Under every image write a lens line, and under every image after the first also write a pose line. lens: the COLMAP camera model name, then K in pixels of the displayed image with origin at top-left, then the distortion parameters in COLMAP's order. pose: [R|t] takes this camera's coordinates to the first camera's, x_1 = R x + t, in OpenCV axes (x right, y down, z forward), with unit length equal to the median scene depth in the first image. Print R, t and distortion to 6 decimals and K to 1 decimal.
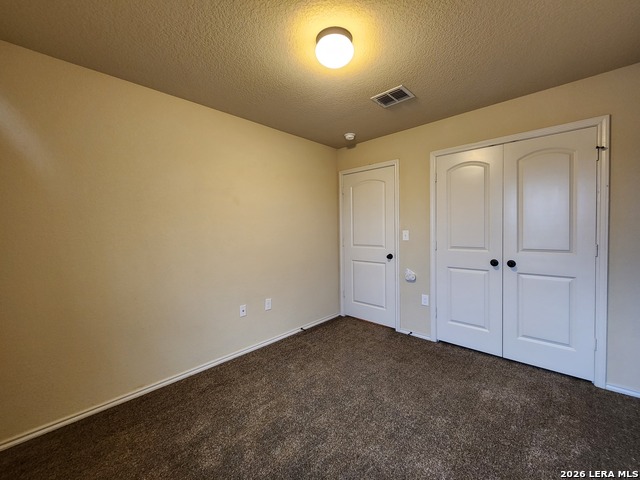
lens RADIAL K [[259.4, 0, 321.1], [0, 259.4, 239.0], [0, 0, 1]] dist [0.006258, -0.004525]
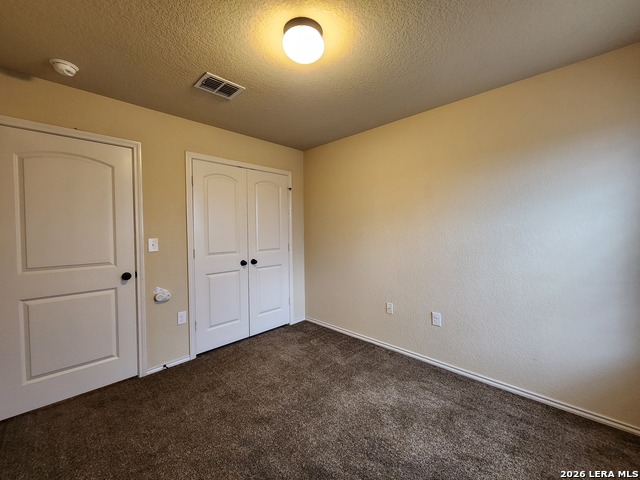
lens RADIAL K [[259.4, 0, 323.7], [0, 259.4, 239.4], [0, 0, 1]] dist [0.006258, -0.004525]
pose [[0.019666, -0.013024, 0.999722, -0.525443], [0.065965, 0.997753, 0.011701, -0.007547], [-0.997628, 0.065717, 0.020481, 0.559501]]
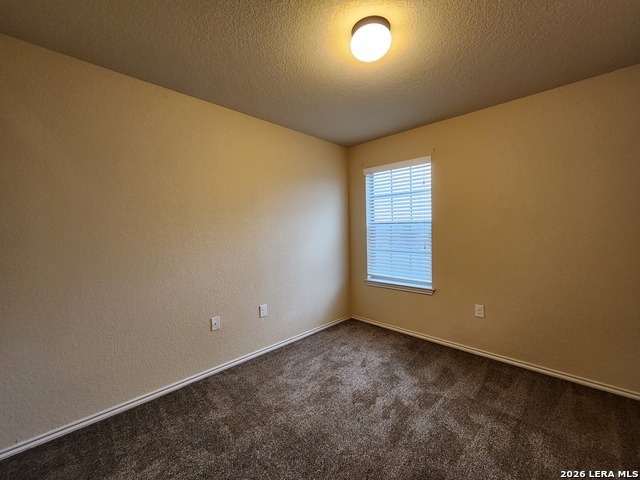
lens RADIAL K [[259.4, 0, 319.1], [0, 259.4, 233.9], [0, 0, 1]] dist [0.006258, -0.004525]
pose [[-0.999305, 0.031372, 0.020143, 0.151435], [0.032631, 0.997316, 0.065549, -0.055475], [-0.018032, 0.066161, -0.997646, 1.205979]]
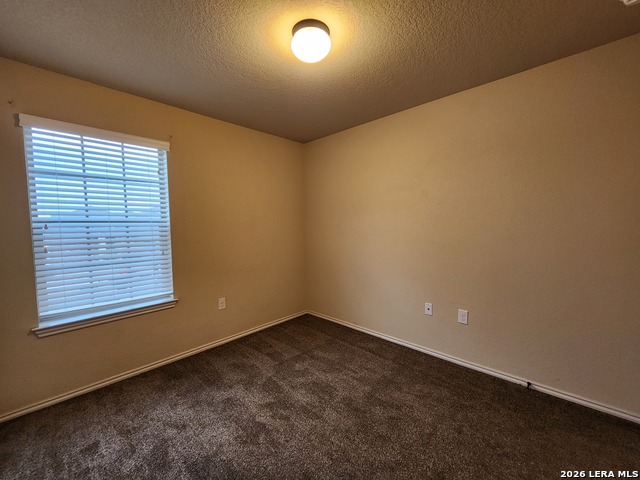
lens RADIAL K [[259.4, 0, 331.1], [0, 259.4, 235.9], [0, 0, 1]] dist [0.006258, -0.004525]
pose [[0.016013, 0.063106, -0.997878, 0.647436], [-0.028619, 0.997626, 0.062631, -0.040080], [0.999462, 0.027555, 0.017781, 0.642897]]
